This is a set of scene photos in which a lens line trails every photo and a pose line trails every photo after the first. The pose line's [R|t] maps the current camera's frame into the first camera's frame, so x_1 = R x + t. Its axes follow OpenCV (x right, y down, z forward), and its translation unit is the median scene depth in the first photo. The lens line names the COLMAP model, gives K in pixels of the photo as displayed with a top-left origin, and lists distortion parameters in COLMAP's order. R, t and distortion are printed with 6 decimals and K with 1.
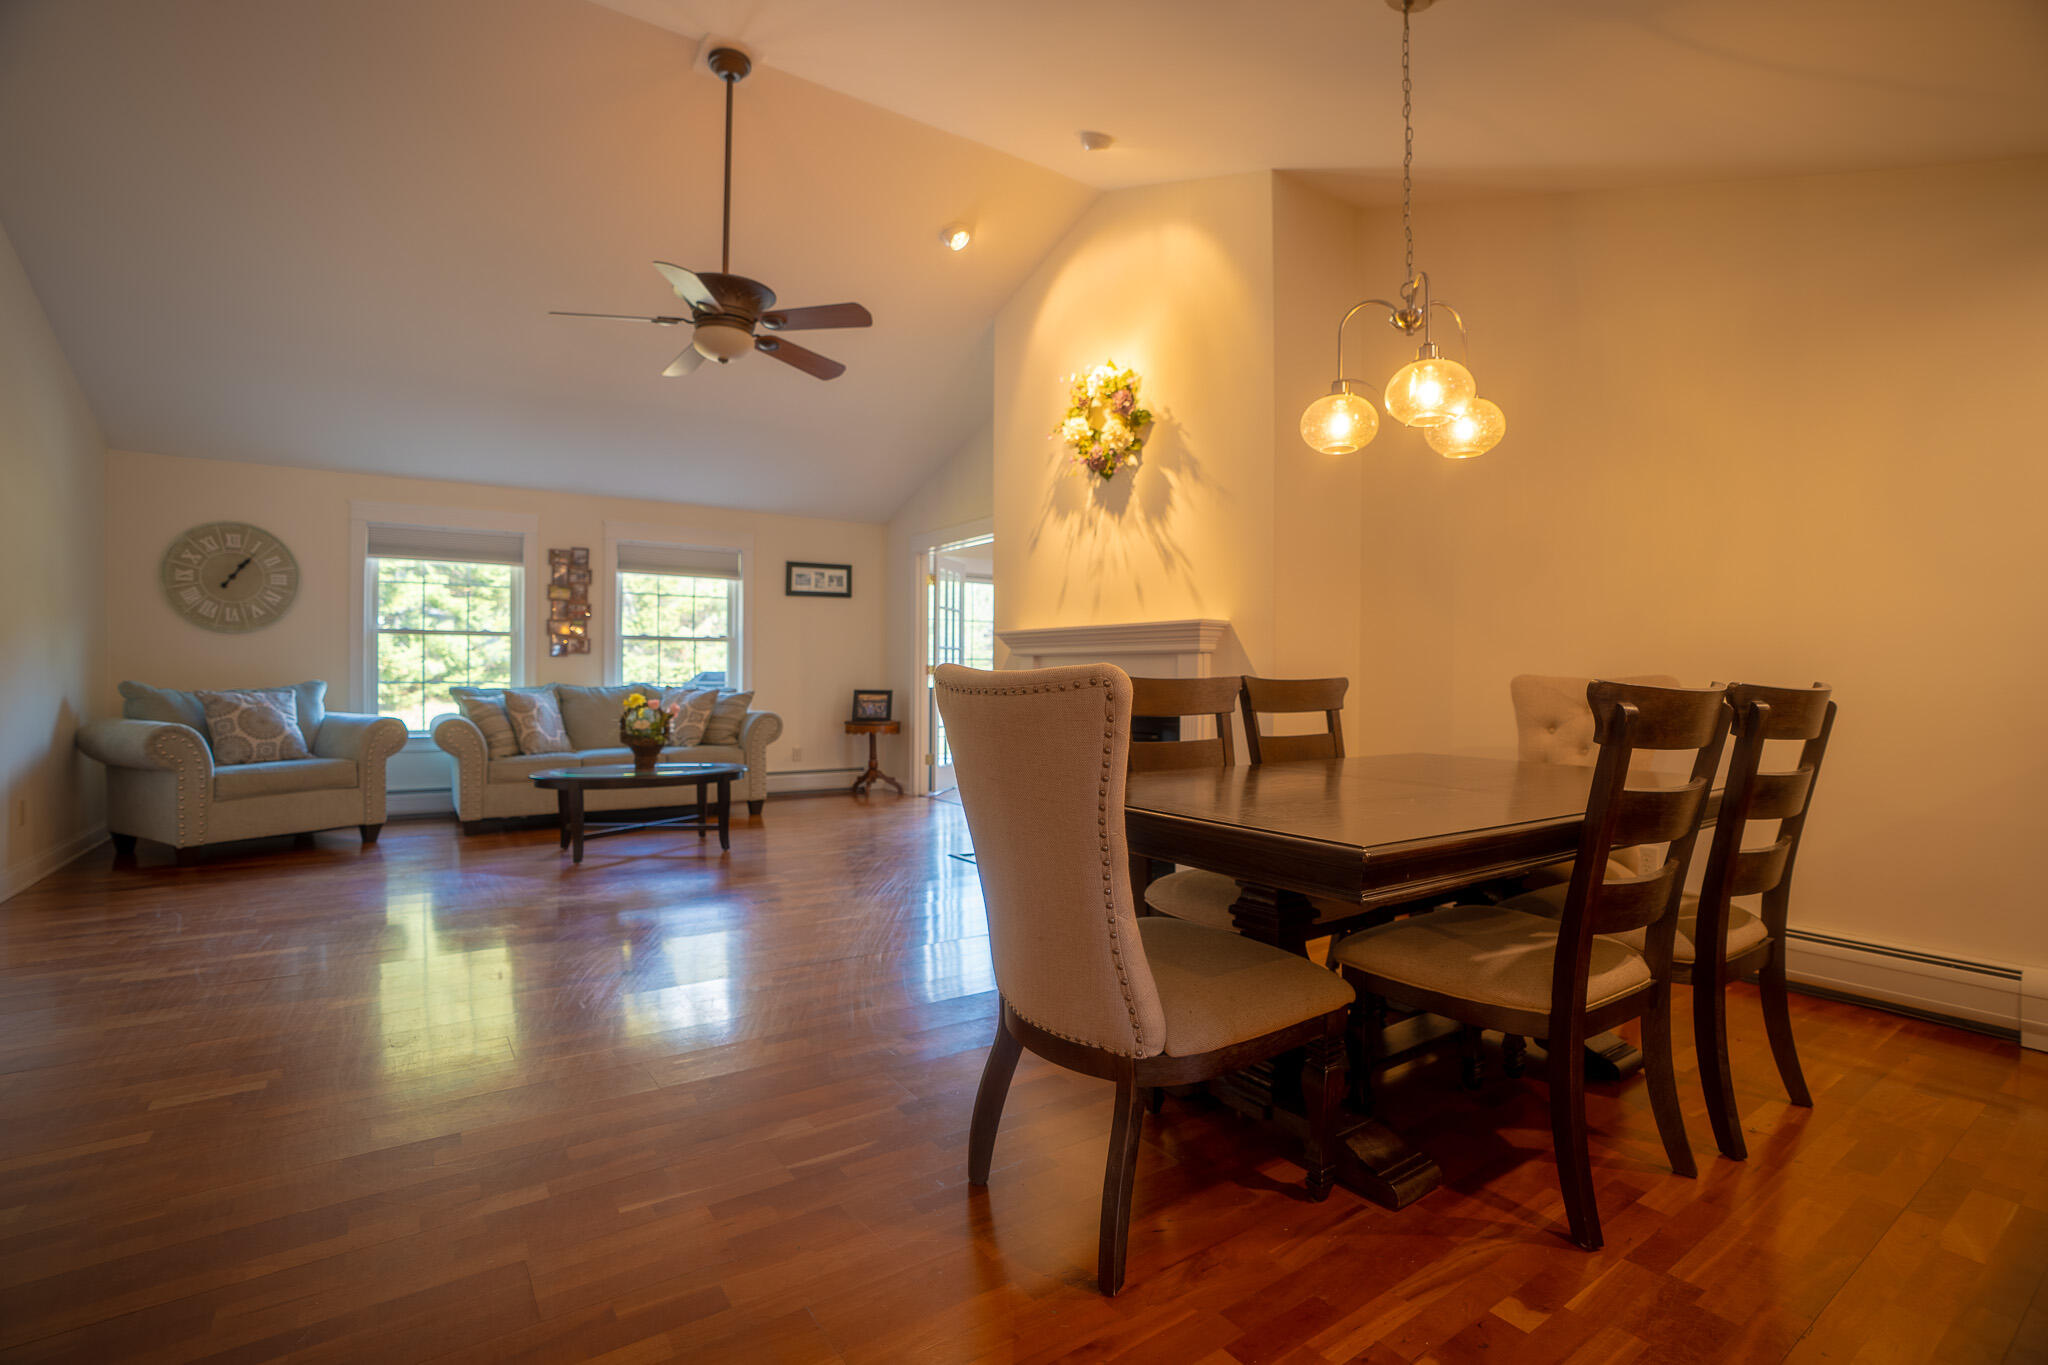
lens RADIAL K [[950.4, 0, 1029.9], [0, 950.4, 677.5], [0, 0, 1]] dist [-0.078194, 0.032782]
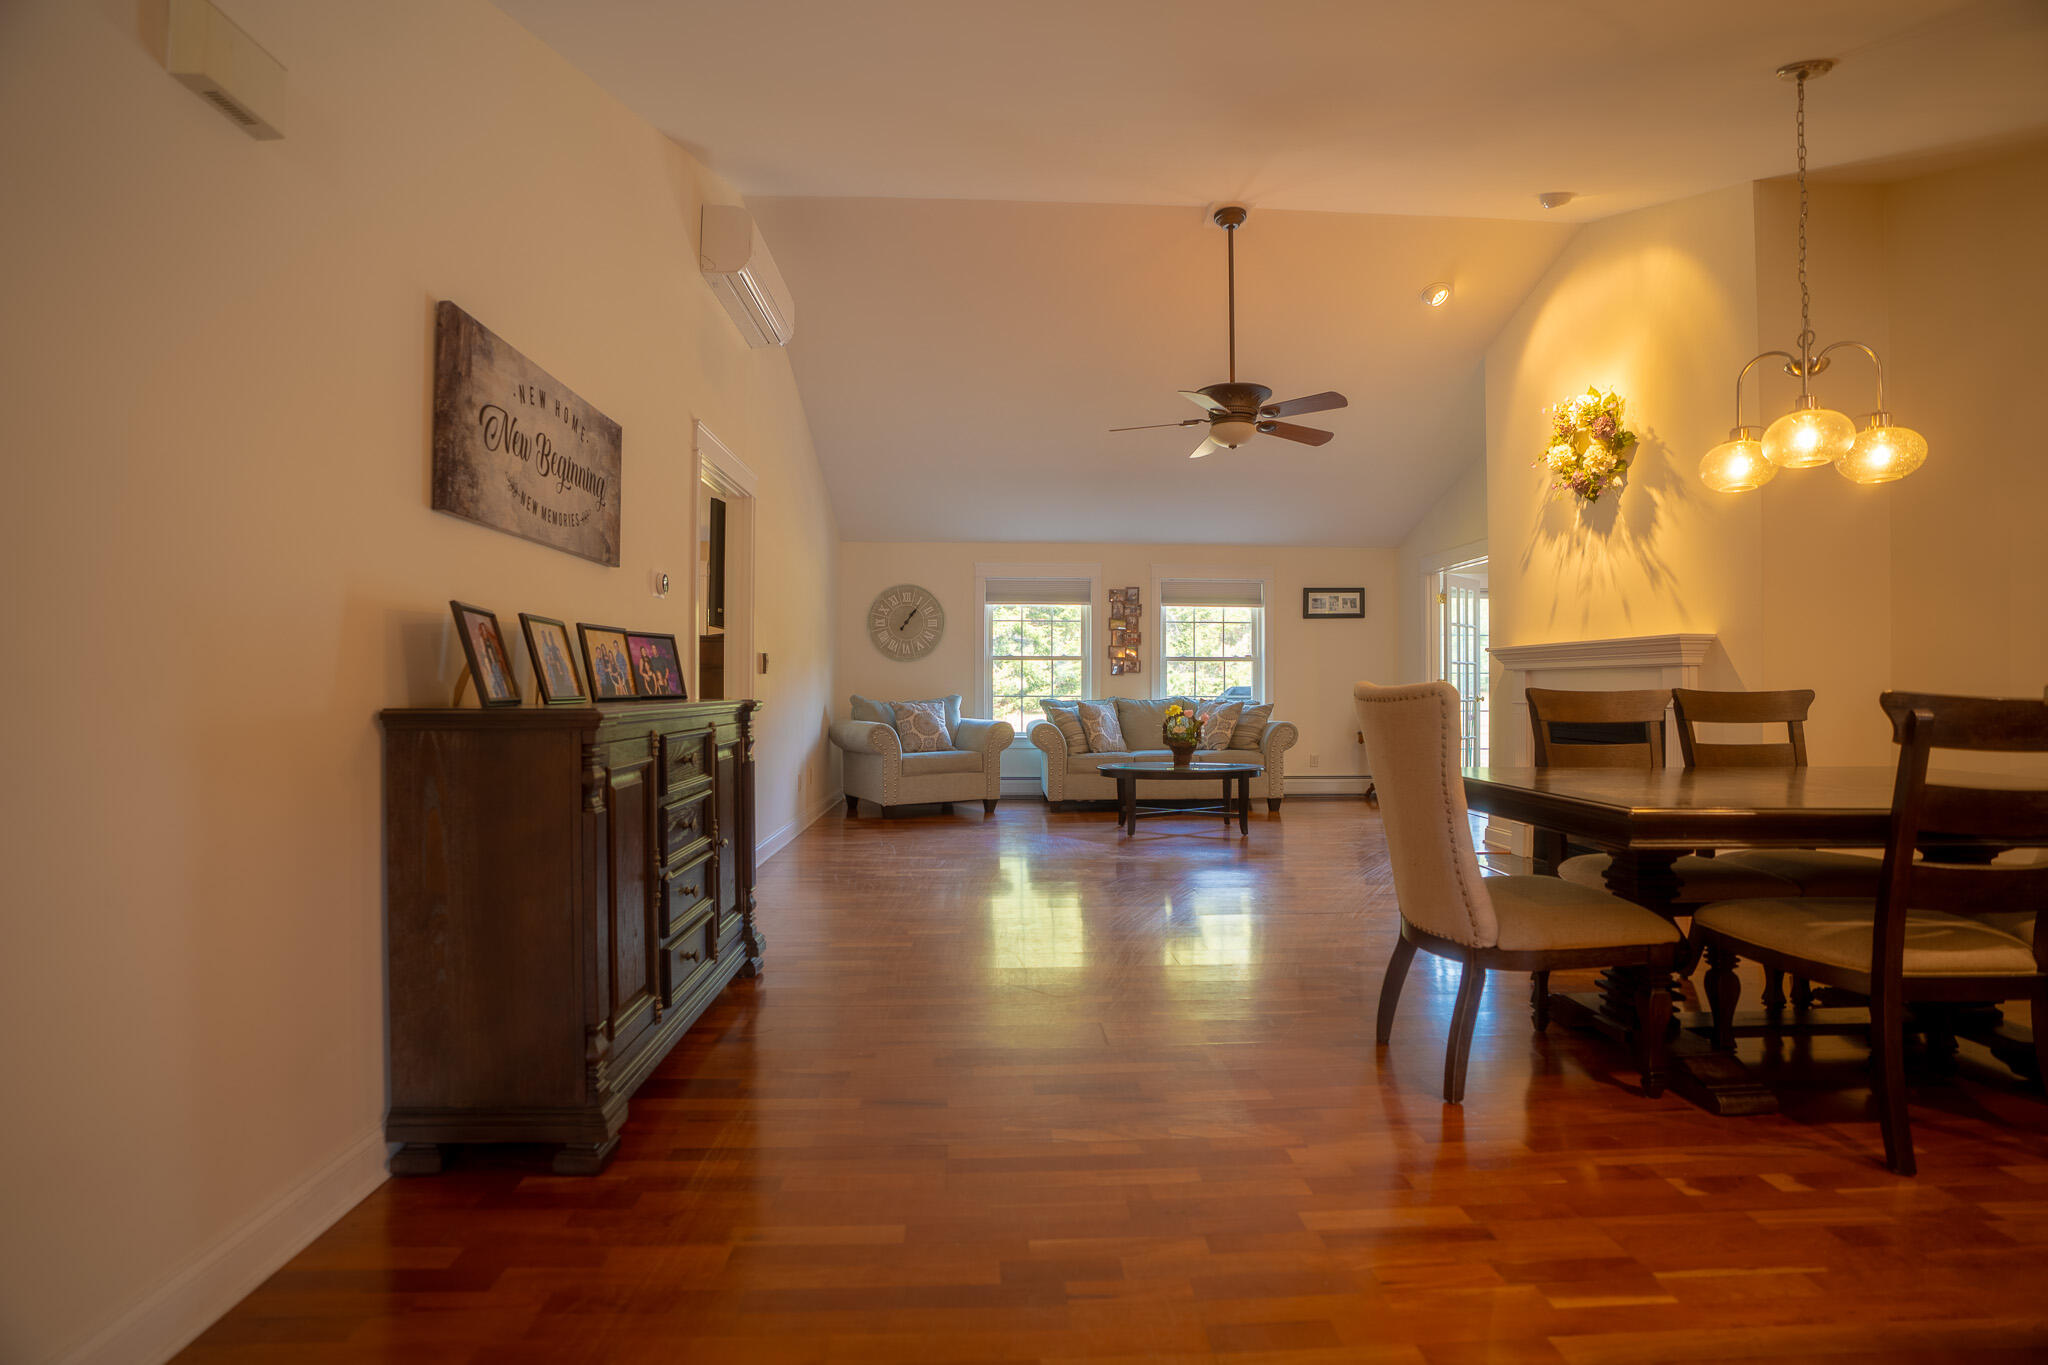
lens RADIAL K [[913.6, 0, 1024.0], [0, 913.6, 682.5], [0, 0, 1]] dist [-0.069495, 0.025581]
pose [[0.843465, -0.007738, -0.537128, 0.072154], [0.002052, 0.999935, -0.011184, 0.000608], [0.537180, 0.008331, 0.843427, -0.151850]]
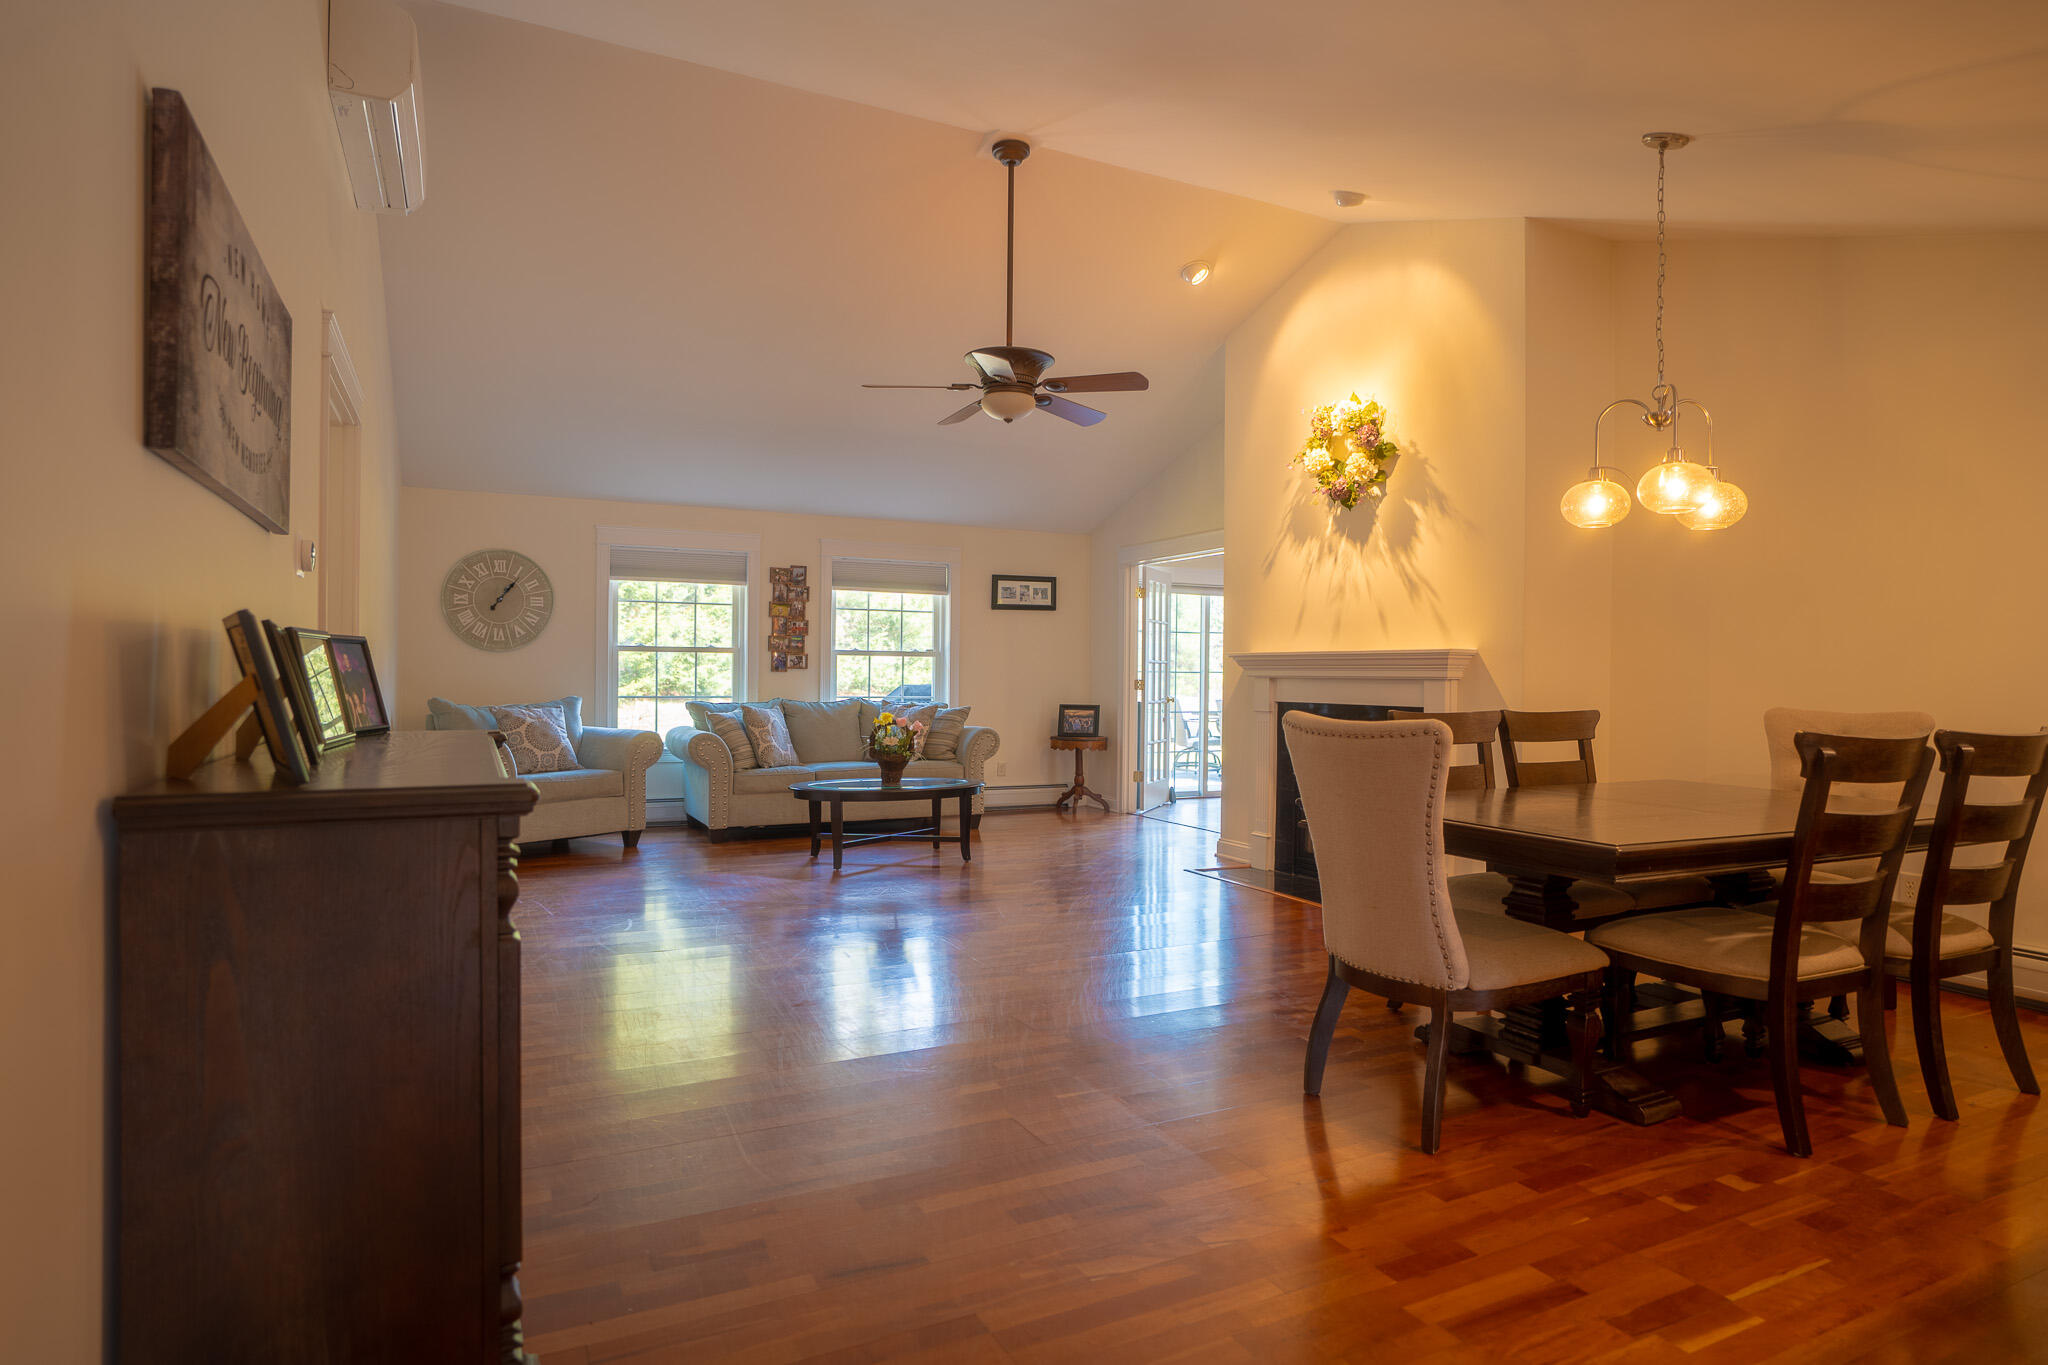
lens RADIAL K [[1072.7, 0, 1027.2], [0, 1072.7, 688.0], [0, 0, 1]] dist [-0.053937, 0.034574]
pose [[0.986585, 0.002659, -0.163225, -0.068882], [-0.001900, 0.999987, 0.004805, -0.017521], [0.163236, -0.004430, 0.986577, -0.188926]]
